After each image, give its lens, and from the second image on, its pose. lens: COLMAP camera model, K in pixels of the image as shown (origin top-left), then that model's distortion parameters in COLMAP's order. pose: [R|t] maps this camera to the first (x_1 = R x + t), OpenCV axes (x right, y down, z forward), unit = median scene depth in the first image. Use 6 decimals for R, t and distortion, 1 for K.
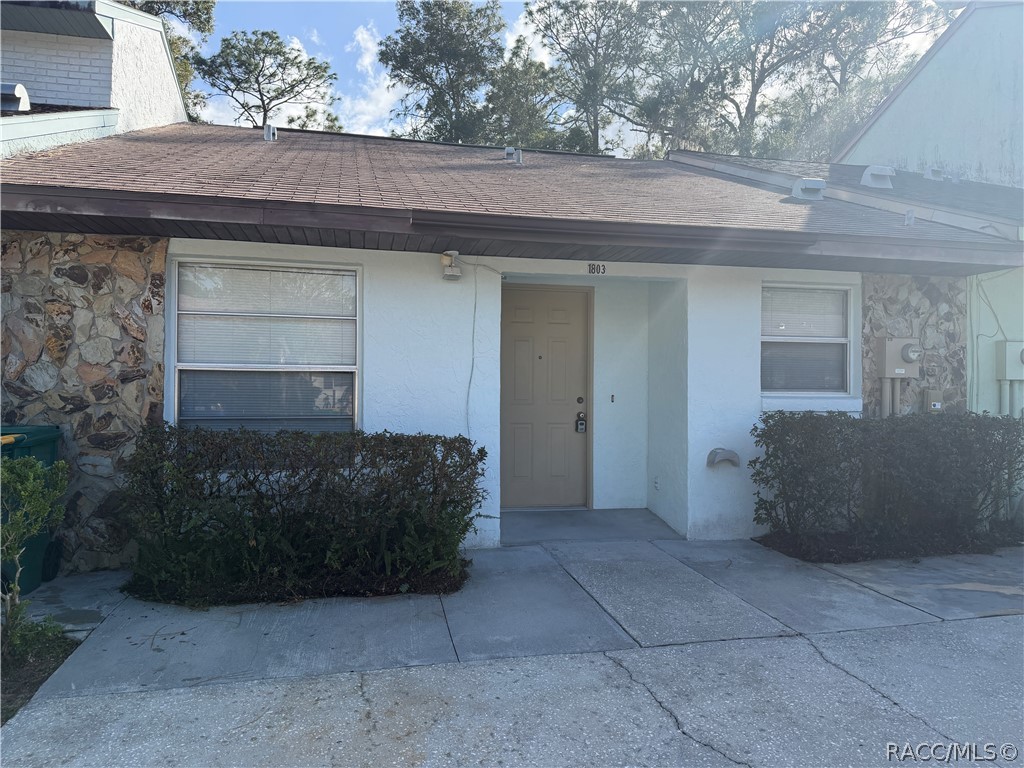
lens RADIAL K [[740.1, 0, 550.7], [0, 740.1, 382.5], [0, 0, 1]] dist [0.052377, -0.057672]
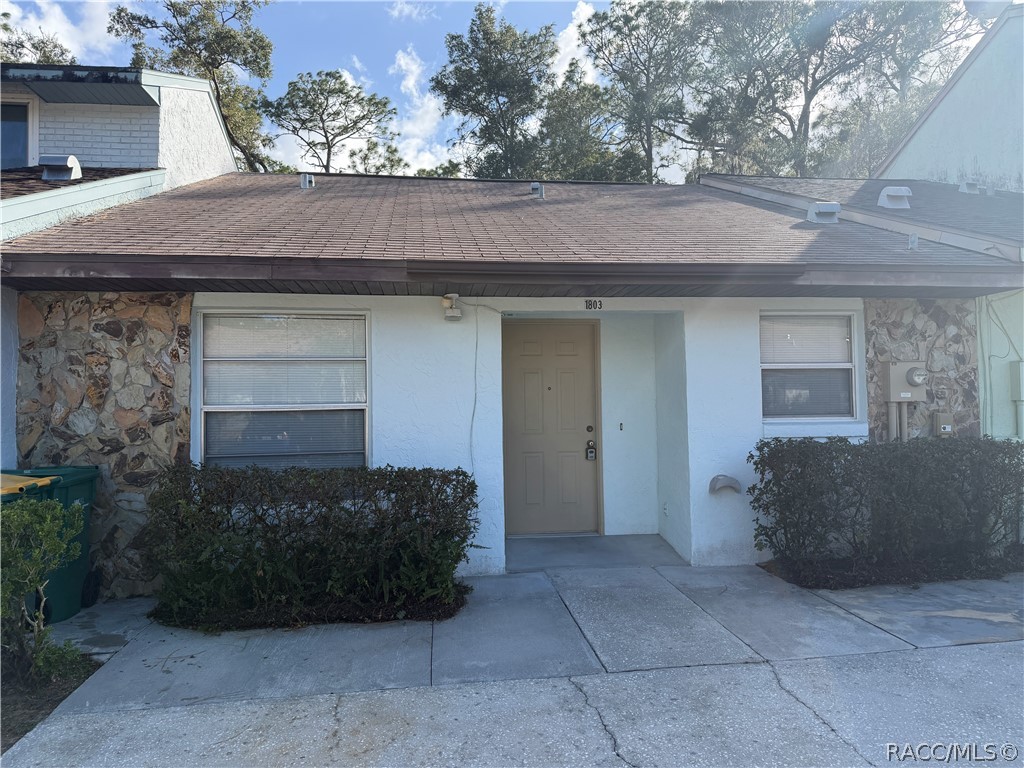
lens RADIAL K [[740.1, 0, 550.7], [0, 740.1, 382.5], [0, 0, 1]] dist [0.052377, -0.057672]
pose [[0.996242, -0.024048, -0.083205, 0.093379], [0.021885, 0.999401, -0.026804, -0.018629], [0.083800, 0.024882, 0.996172, -0.044054]]
